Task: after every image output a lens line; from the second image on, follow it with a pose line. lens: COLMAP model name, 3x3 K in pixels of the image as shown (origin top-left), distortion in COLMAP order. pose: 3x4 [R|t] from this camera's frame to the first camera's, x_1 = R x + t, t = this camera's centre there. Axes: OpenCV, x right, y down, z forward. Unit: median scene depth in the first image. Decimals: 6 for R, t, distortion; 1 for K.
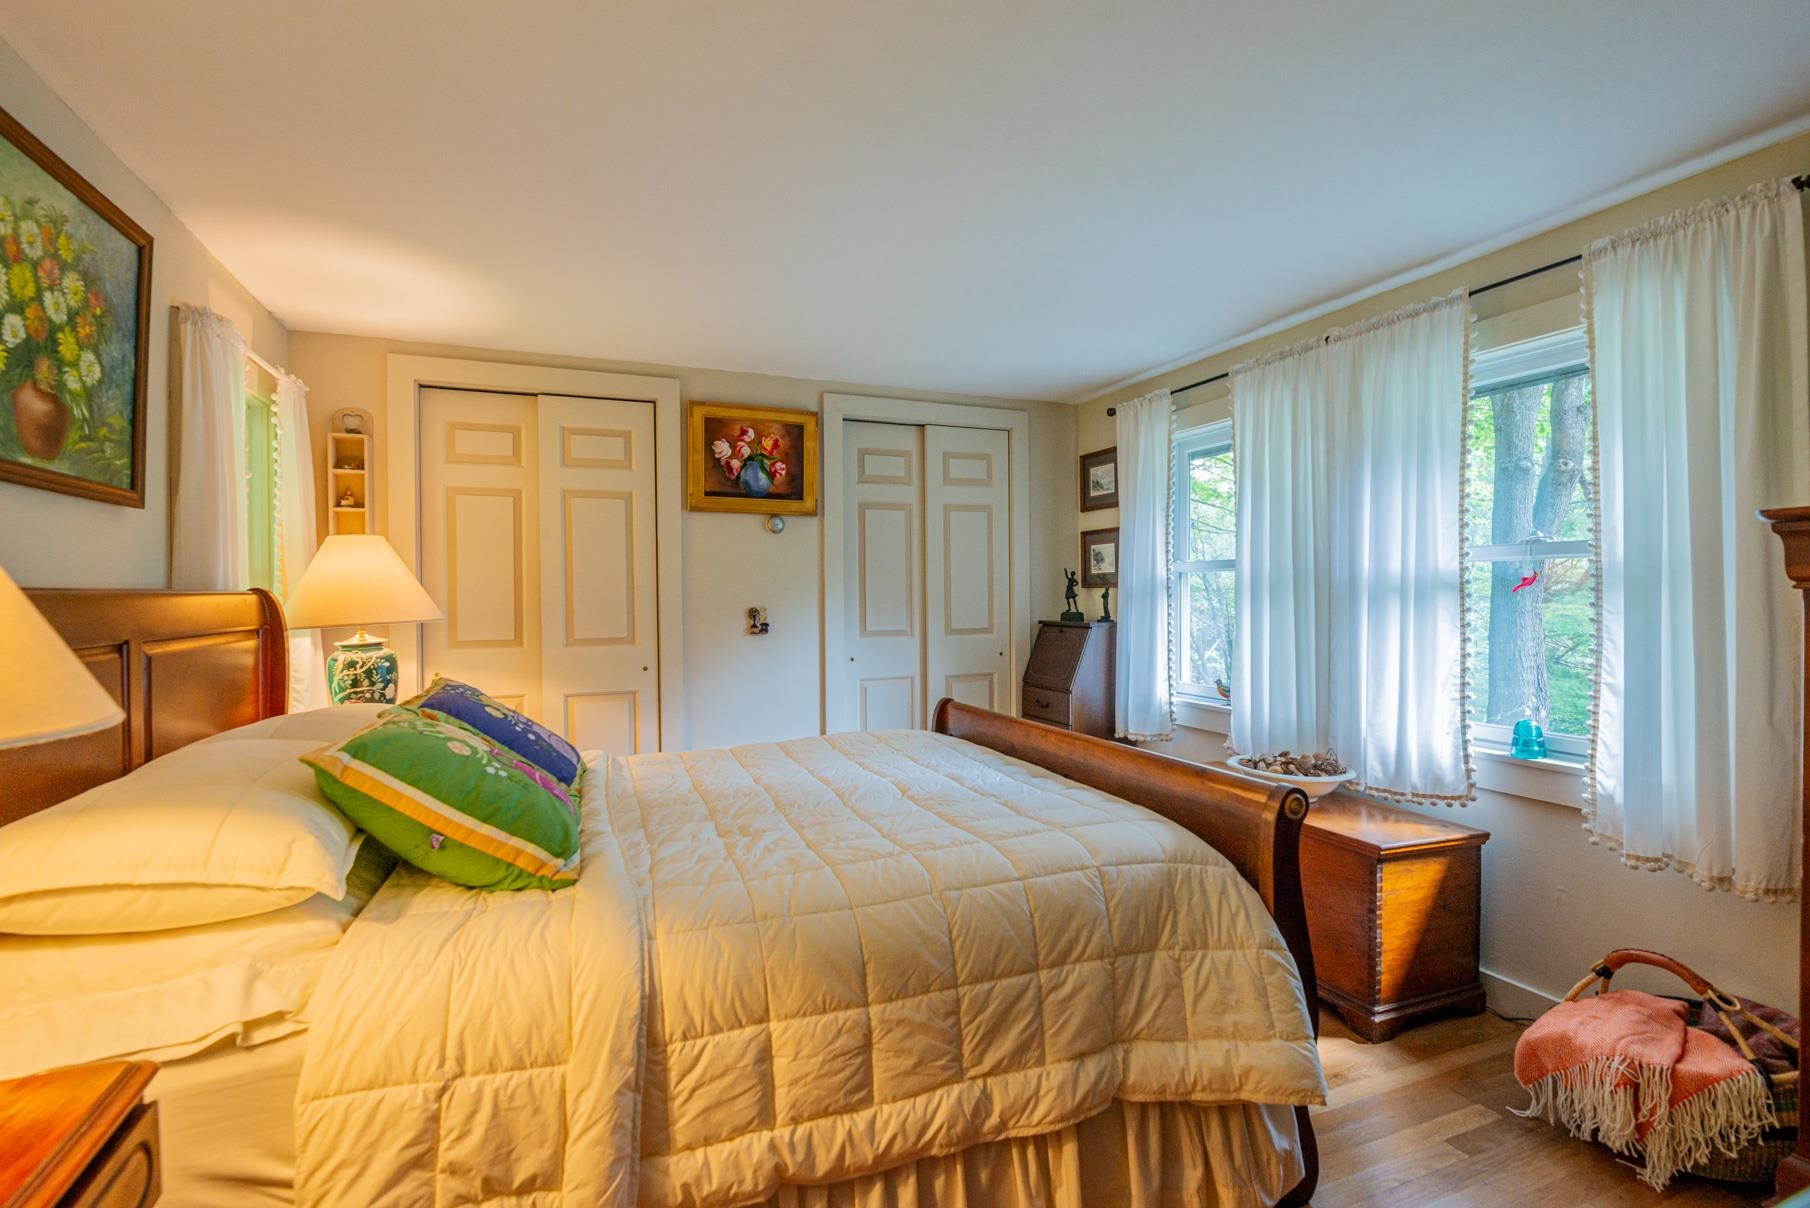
lens RADIAL K [[819.3, 0, 865.7], [0, 819.3, 603.3], [0, 0, 1]] dist [-0.003434, -0.001281]
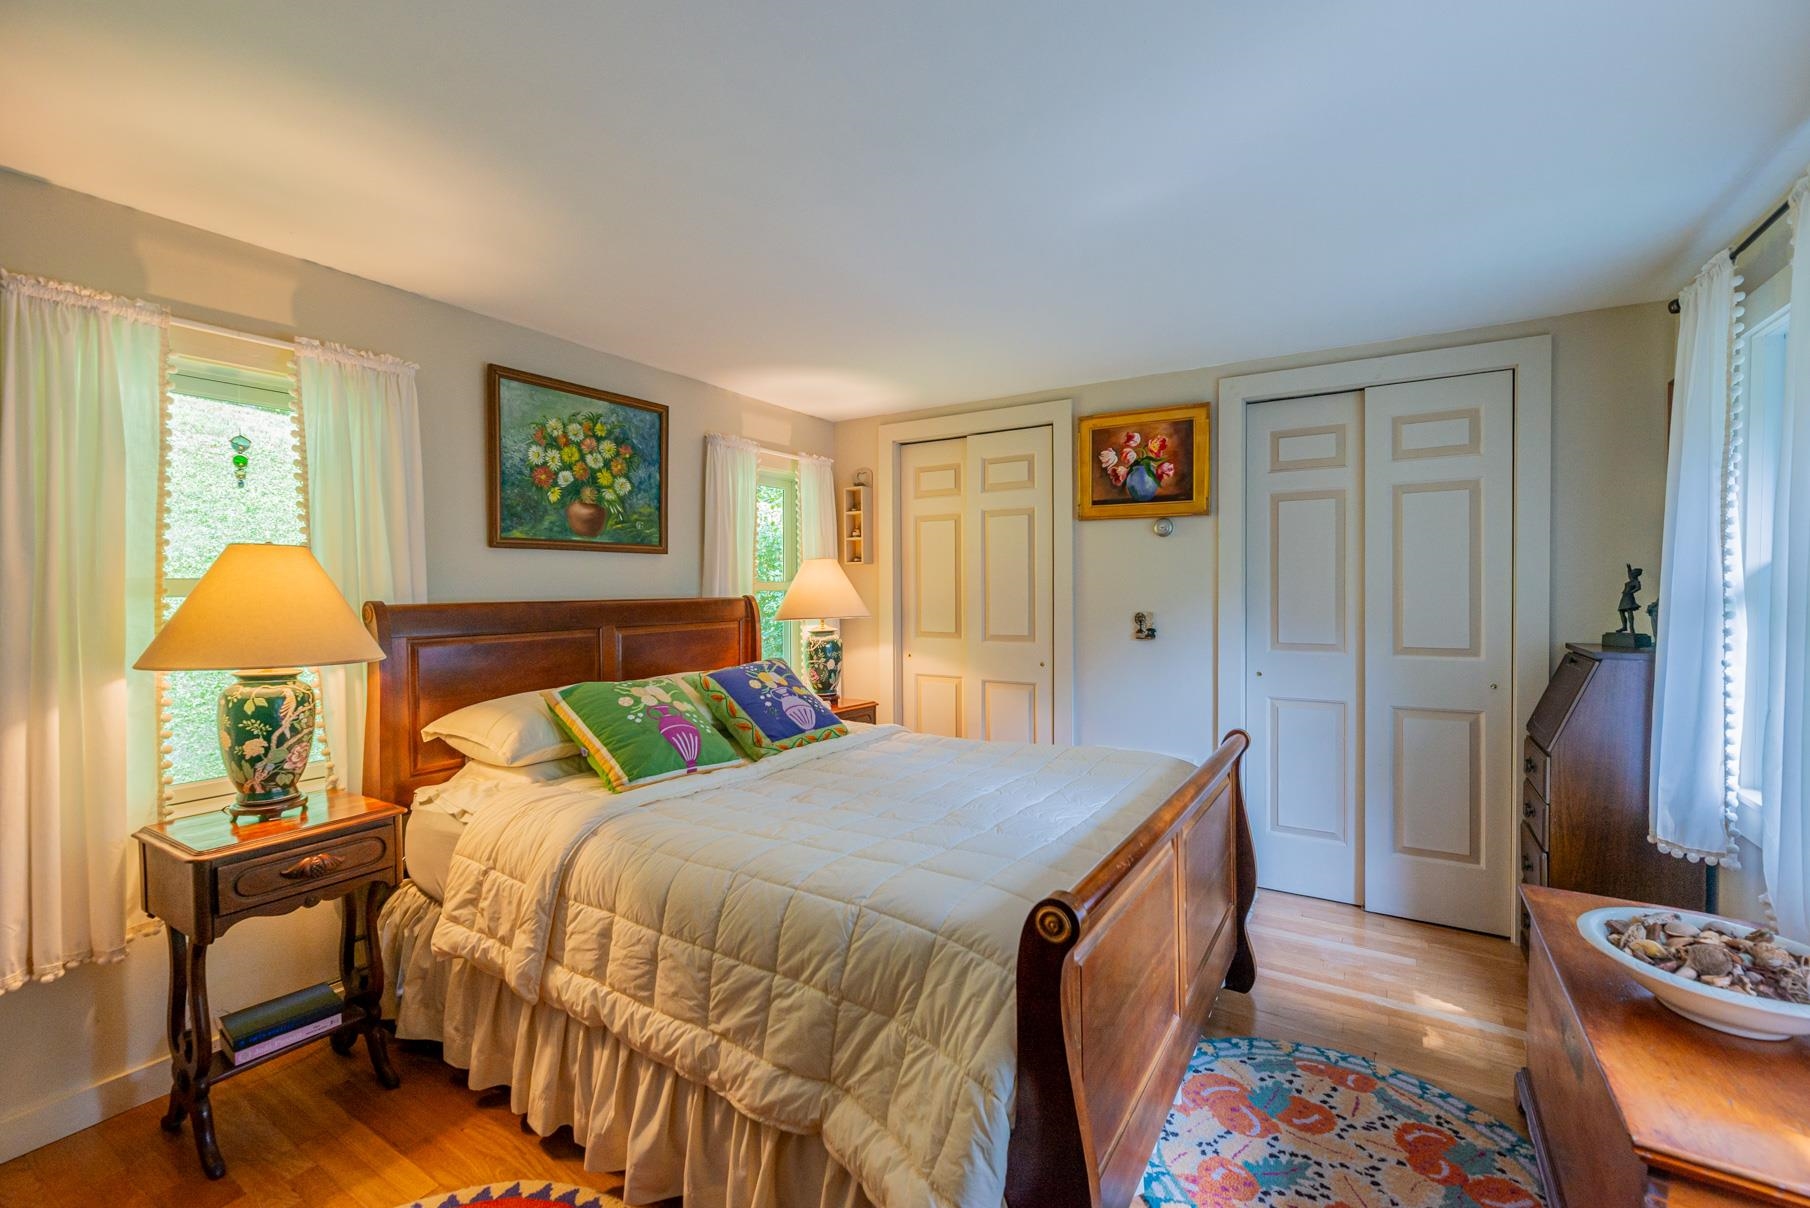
lens RADIAL K [[764.0, 0, 905.0], [0, 764.0, 604.0], [0, 0, 1]] dist [-0.002240, -0.000500]
pose [[0.591682, 0.022593, -0.805855, 0.466464], [-0.006518, 0.999709, 0.023242, -0.026064], [0.806145, -0.008499, 0.591657, 0.229189]]
